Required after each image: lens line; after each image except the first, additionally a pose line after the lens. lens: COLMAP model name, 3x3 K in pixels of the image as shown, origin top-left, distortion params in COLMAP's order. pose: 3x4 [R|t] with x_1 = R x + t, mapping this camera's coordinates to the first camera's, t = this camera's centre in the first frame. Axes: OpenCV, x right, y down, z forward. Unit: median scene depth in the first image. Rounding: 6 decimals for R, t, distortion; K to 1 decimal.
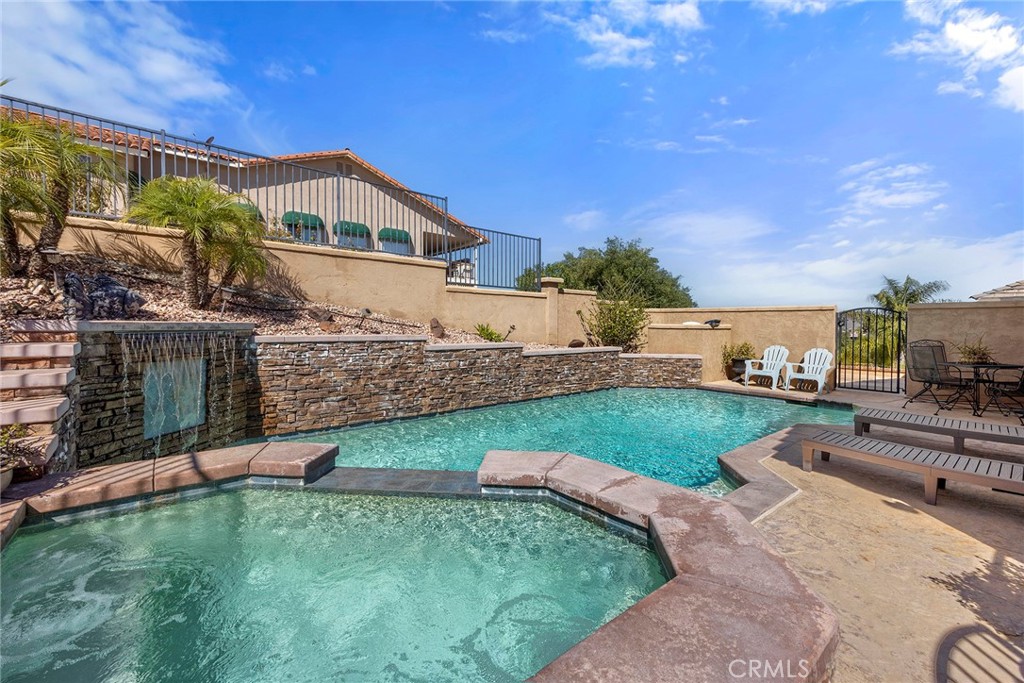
lens RADIAL K [[396.9, 0, 512.0], [0, 396.9, 341.5], [0, 0, 1]] dist [-0.000430, -0.000227]
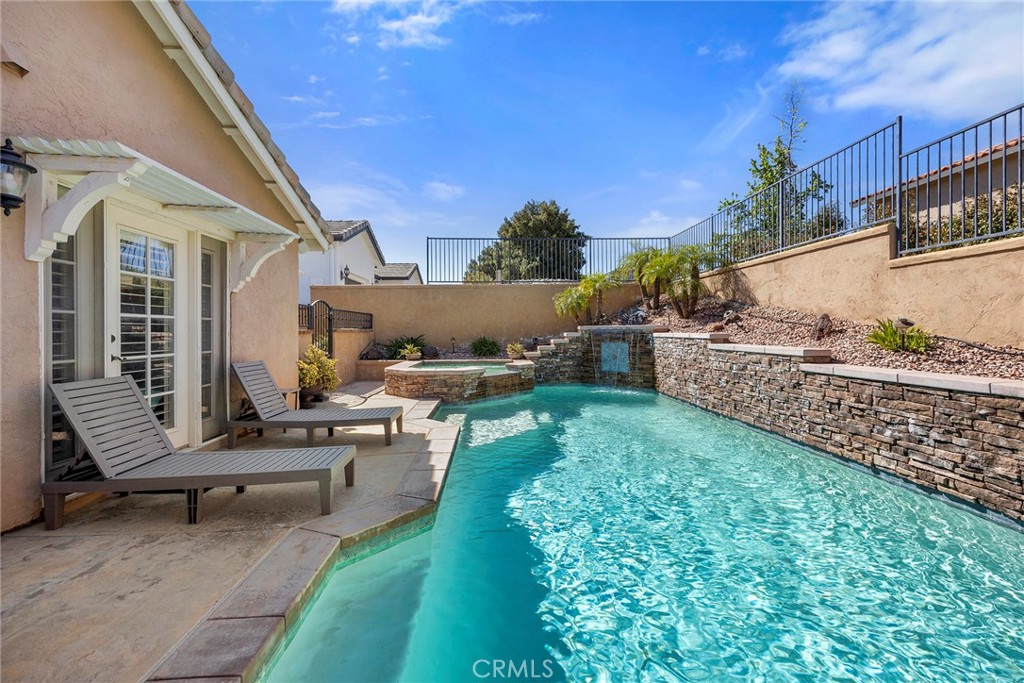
lens RADIAL K [[396.9, 0, 512.0], [0, 396.9, 341.5], [0, 0, 1]] dist [-0.000430, -0.000227]
pose [[-0.553523, 0.019345, -0.832609, 0.777526], [-0.032253, 0.998482, 0.044641, -0.022169], [0.832209, 0.051564, -0.552059, 0.944470]]
